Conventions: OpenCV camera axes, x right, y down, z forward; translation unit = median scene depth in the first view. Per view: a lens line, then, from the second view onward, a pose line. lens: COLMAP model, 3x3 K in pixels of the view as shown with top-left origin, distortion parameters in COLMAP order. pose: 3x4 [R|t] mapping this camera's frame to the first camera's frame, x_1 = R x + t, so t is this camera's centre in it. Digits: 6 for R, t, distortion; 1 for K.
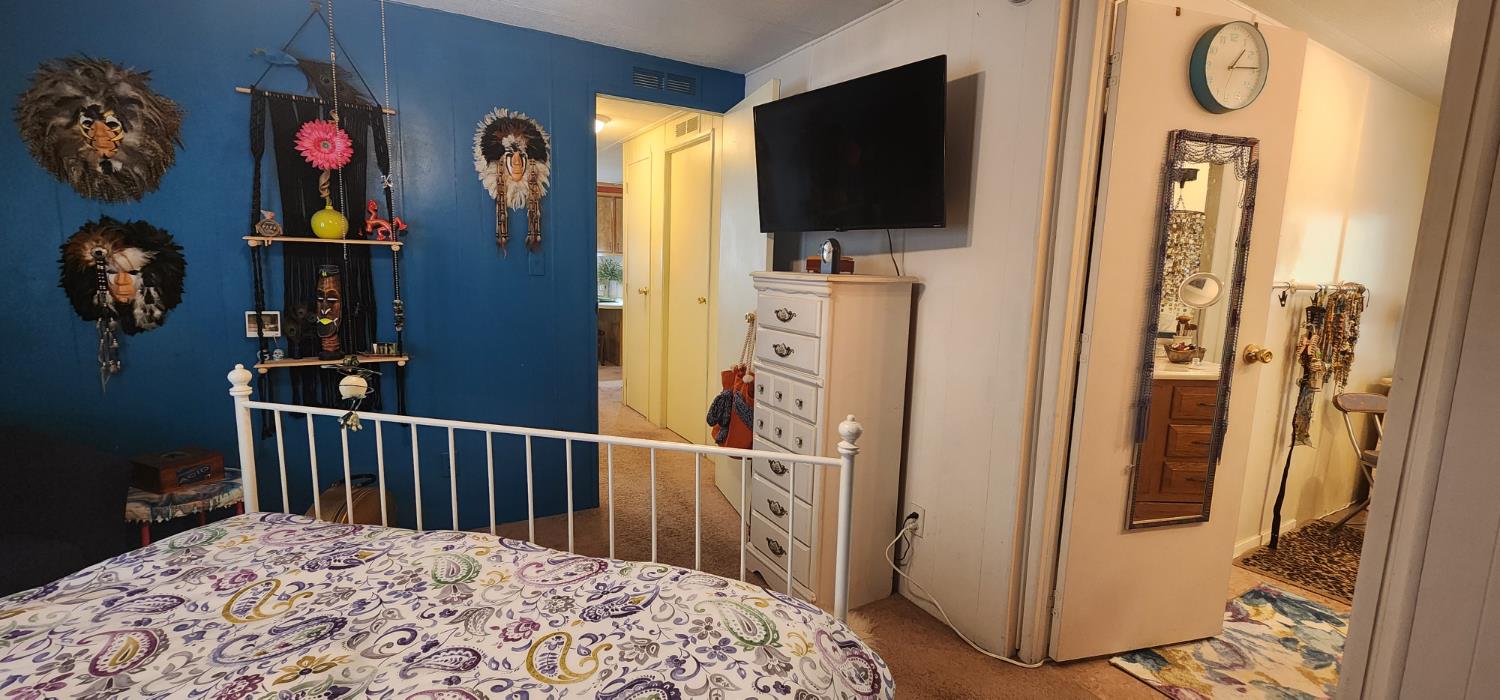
lens RADIAL K [[615.3, 0, 750.8], [0, 615.3, 350.9], [0, 0, 1]] dist [-0.002129, 0.001872]
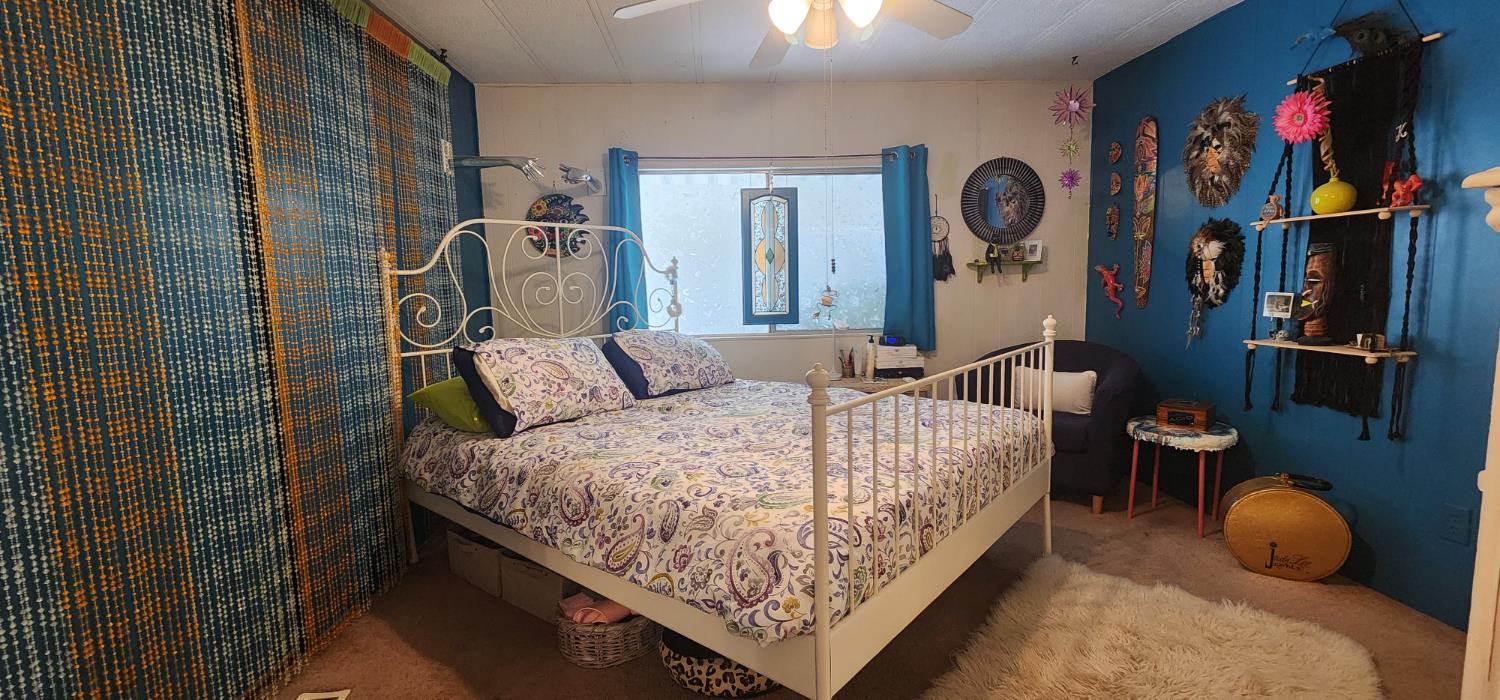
lens RADIAL K [[615.3, 0, 754.0], [0, 615.3, 348.7], [0, 0, 1]] dist [-0.002129, 0.001872]
pose [[-0.453503, 0.081625, -0.887509, 0.601367], [-0.109516, 0.983147, 0.146382, -0.028476], [0.884501, 0.163581, -0.436921, 0.757109]]
